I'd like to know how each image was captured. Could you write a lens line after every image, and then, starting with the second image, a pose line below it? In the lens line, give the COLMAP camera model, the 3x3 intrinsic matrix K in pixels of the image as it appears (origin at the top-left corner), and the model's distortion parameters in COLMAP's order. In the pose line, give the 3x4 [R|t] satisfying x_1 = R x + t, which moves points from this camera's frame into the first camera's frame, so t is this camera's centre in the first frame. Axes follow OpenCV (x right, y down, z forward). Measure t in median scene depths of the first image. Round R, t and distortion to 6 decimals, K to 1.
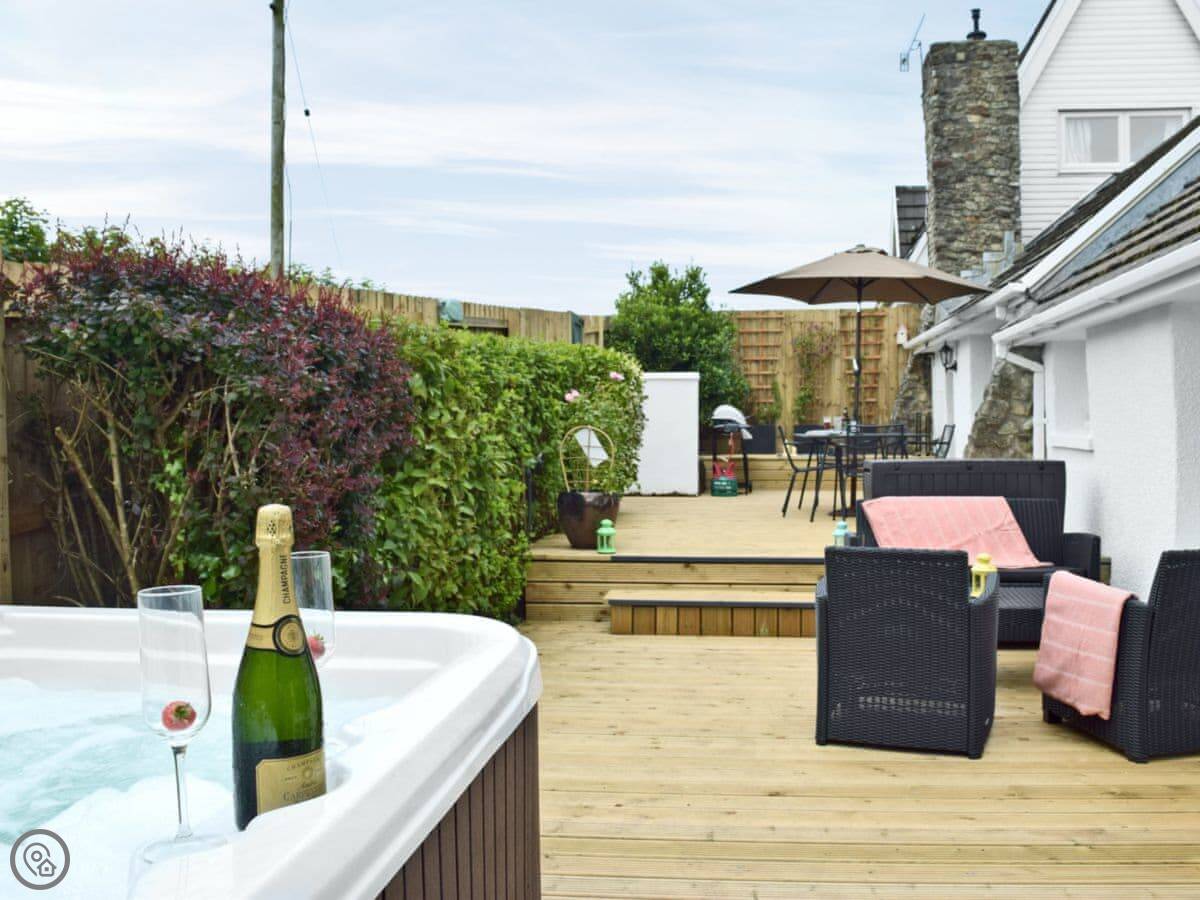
lens RADIAL K [[1047.7, 0, 645.6], [0, 1047.7, 450.8], [0, 0, 1]] dist [-0.088117, 0.015703]
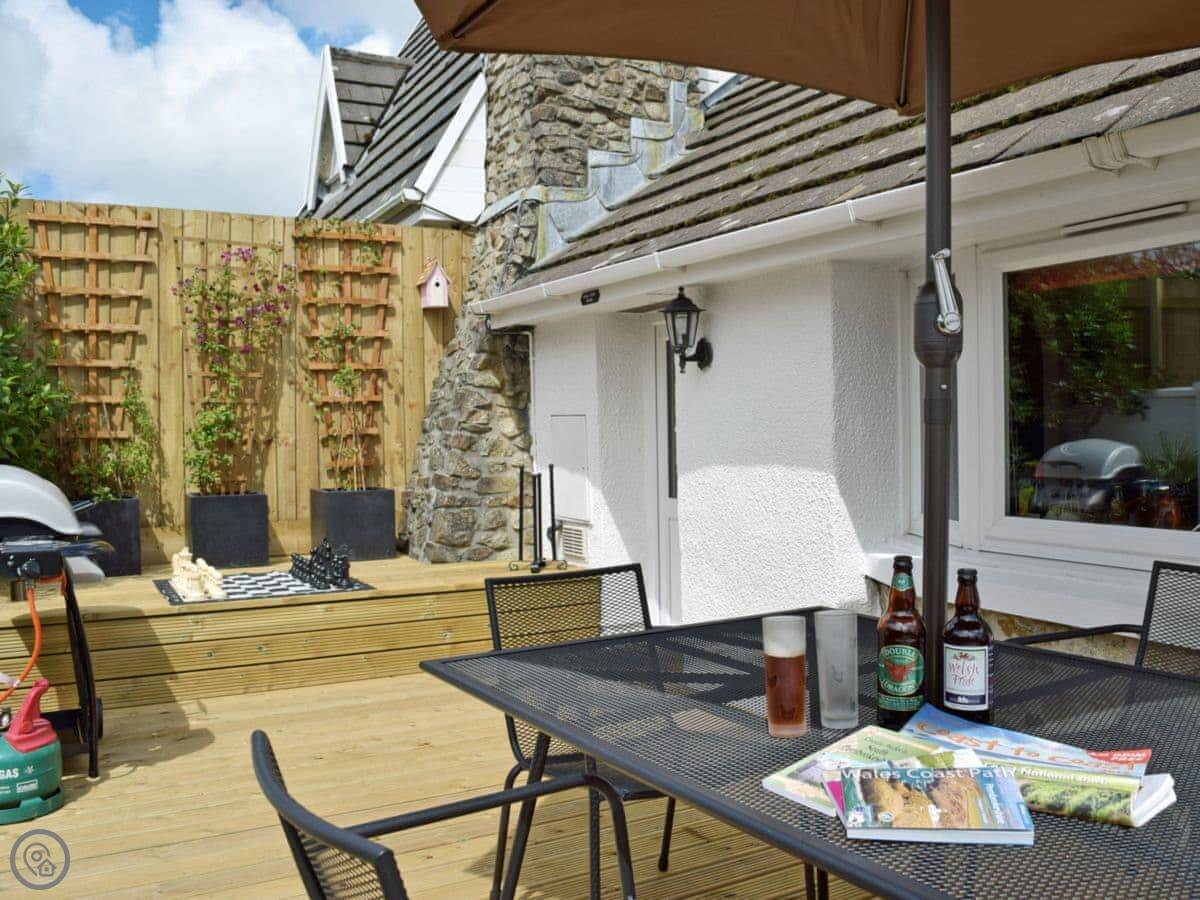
lens RADIAL K [[1047.7, 0, 645.6], [0, 1047.7, 450.8], [0, 0, 1]] dist [-0.088117, 0.015703]
pose [[0.791763, -0.016116, 0.610616, 0.040154], [0.020966, 0.999780, -0.000799, -0.037780], [-0.610468, 0.013435, 0.791927, 0.581470]]
